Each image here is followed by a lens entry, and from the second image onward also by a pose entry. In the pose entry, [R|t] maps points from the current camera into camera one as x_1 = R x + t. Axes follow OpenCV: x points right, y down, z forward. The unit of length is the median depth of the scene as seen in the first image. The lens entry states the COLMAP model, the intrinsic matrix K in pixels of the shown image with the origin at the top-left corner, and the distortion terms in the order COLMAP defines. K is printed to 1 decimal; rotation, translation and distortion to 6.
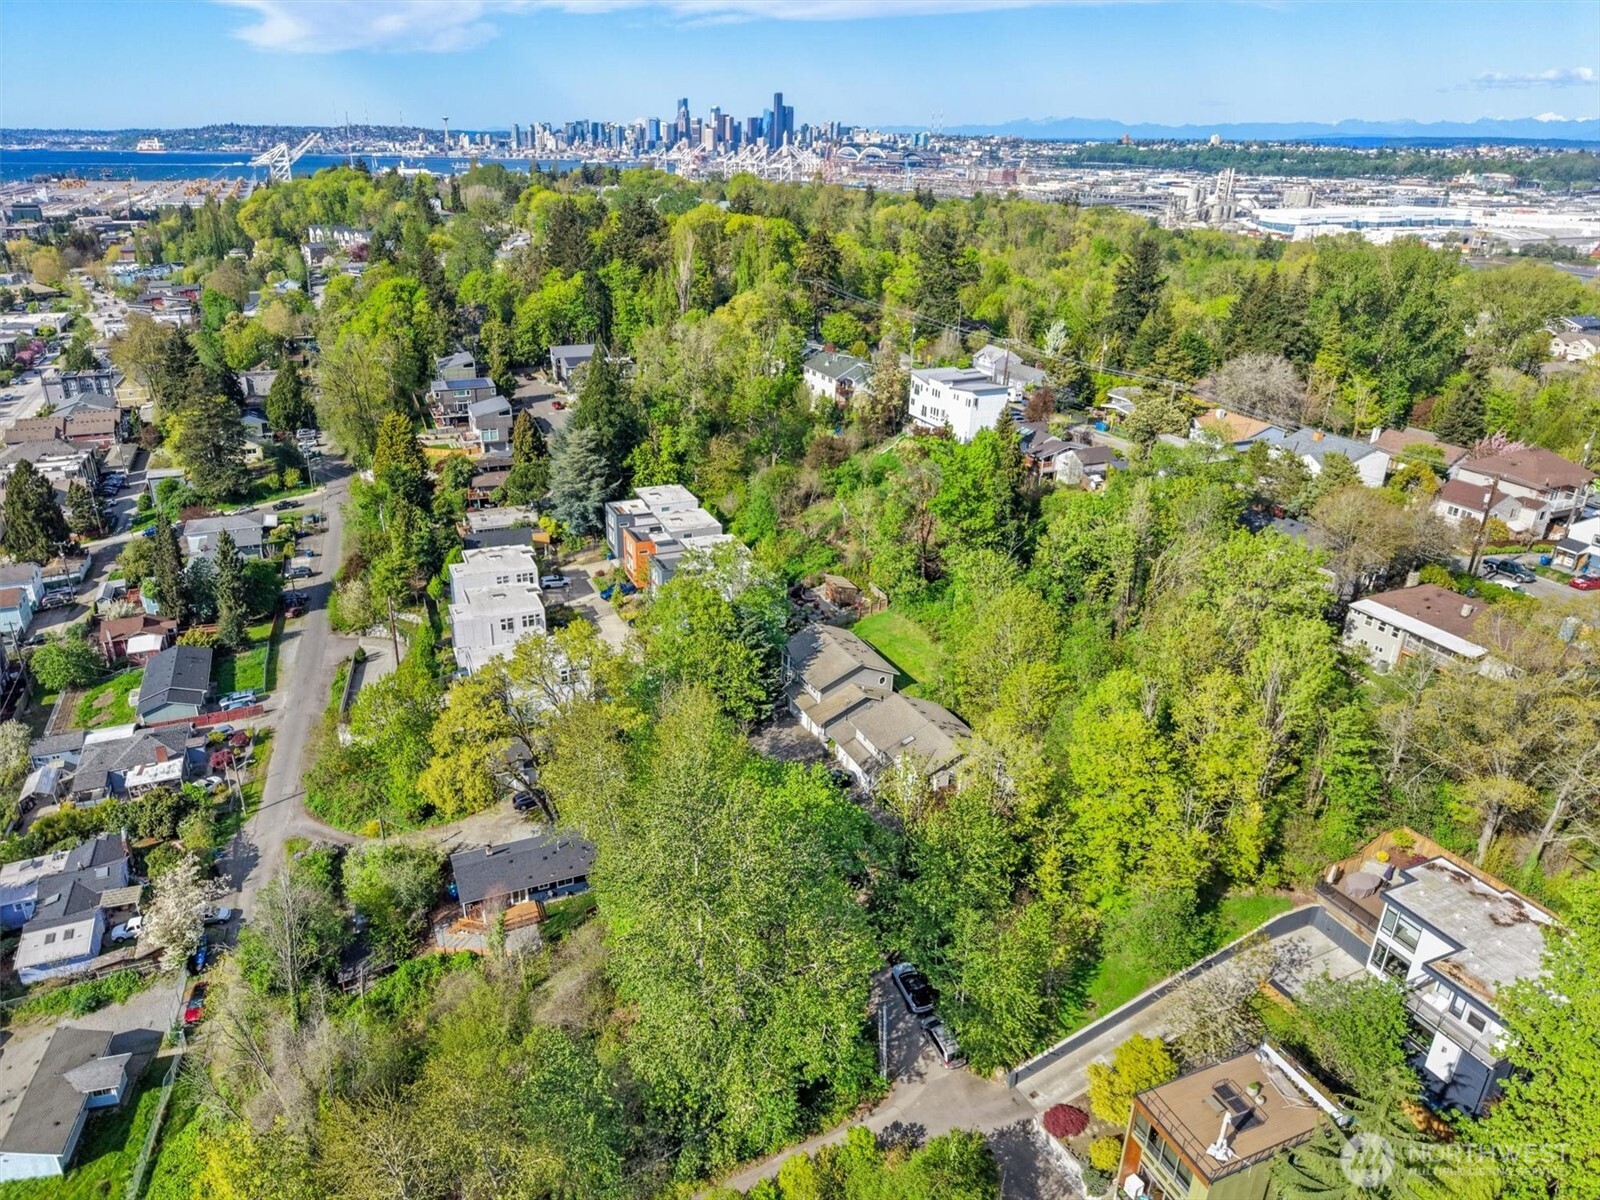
lens RADIAL K [[806.0, 0, 806.2], [0, 806.0, 589.7], [0, 0, 1]] dist [-0.007504, 0.000573]
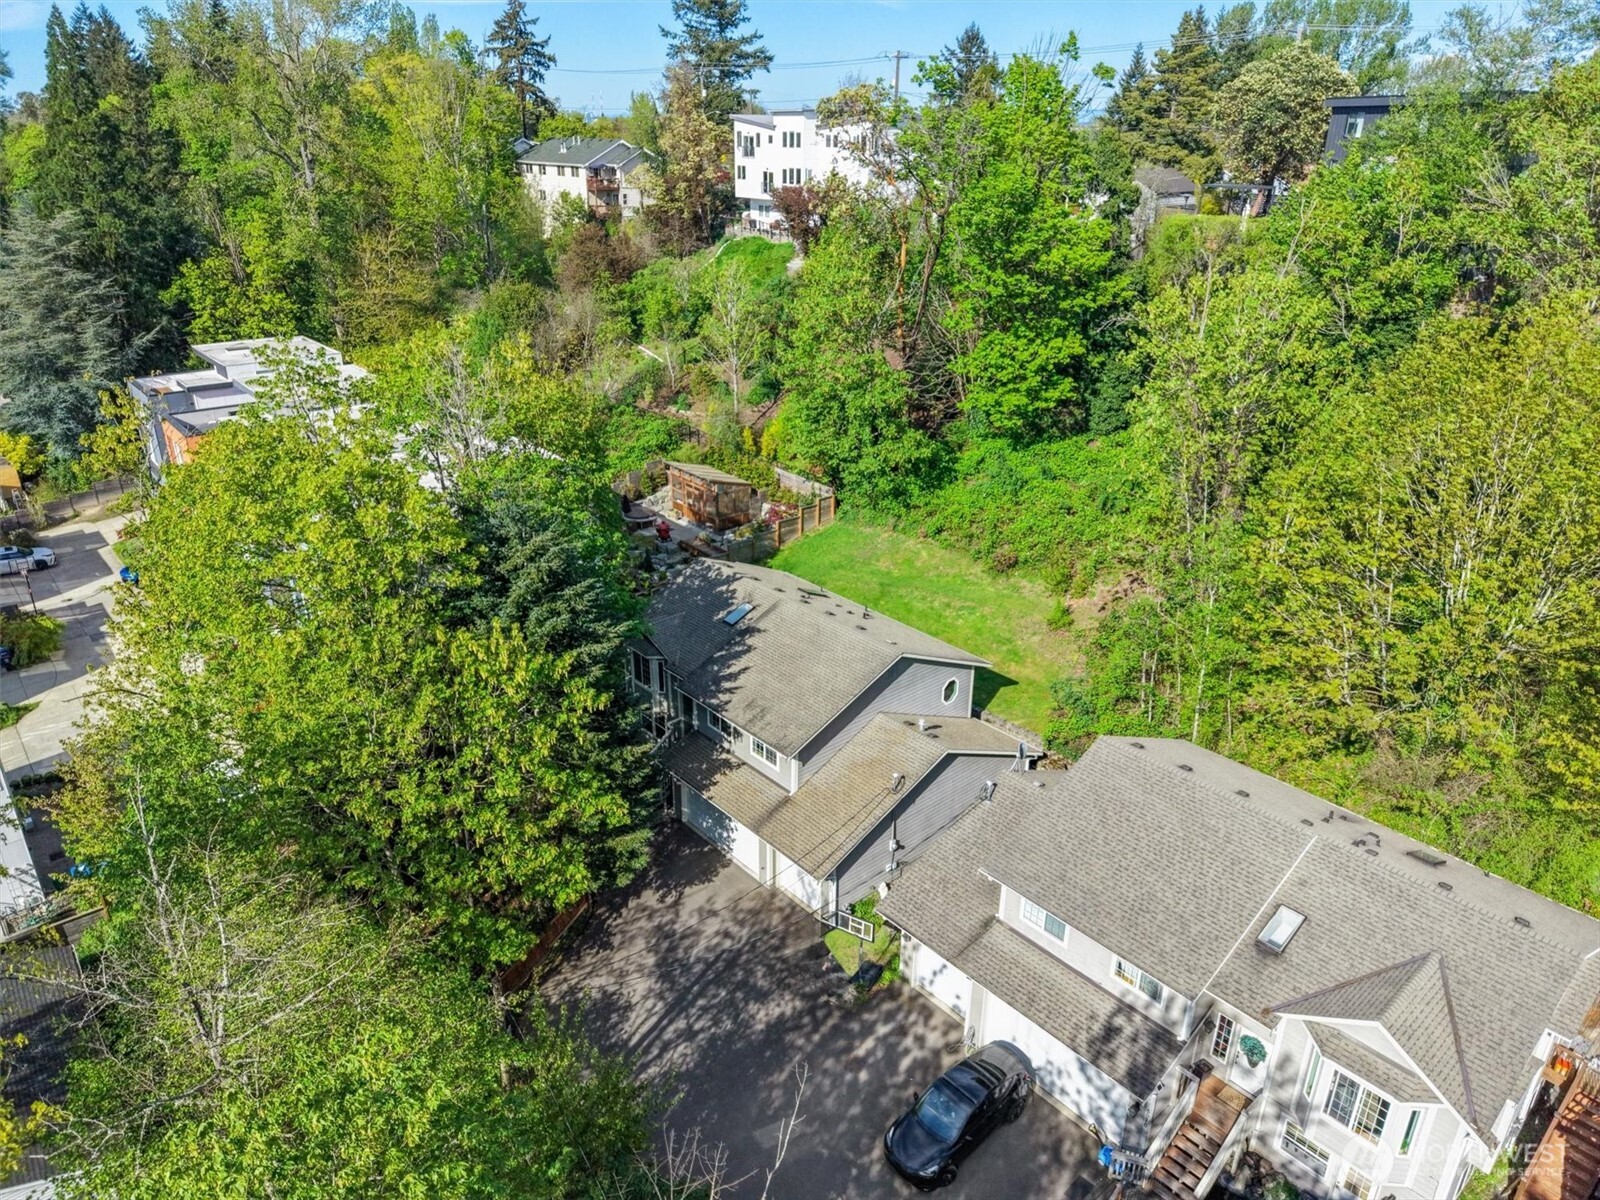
lens RADIAL K [[993.7, 0, 803.4], [0, 993.7, 656.8], [0, 0, 1]] dist [-0.003663, -0.002970]
pose [[0.962793, -0.135811, 0.233634, -0.045030], [0.112351, 0.987449, 0.111007, 0.033512], [-0.245777, -0.080627, 0.965967, 0.455790]]
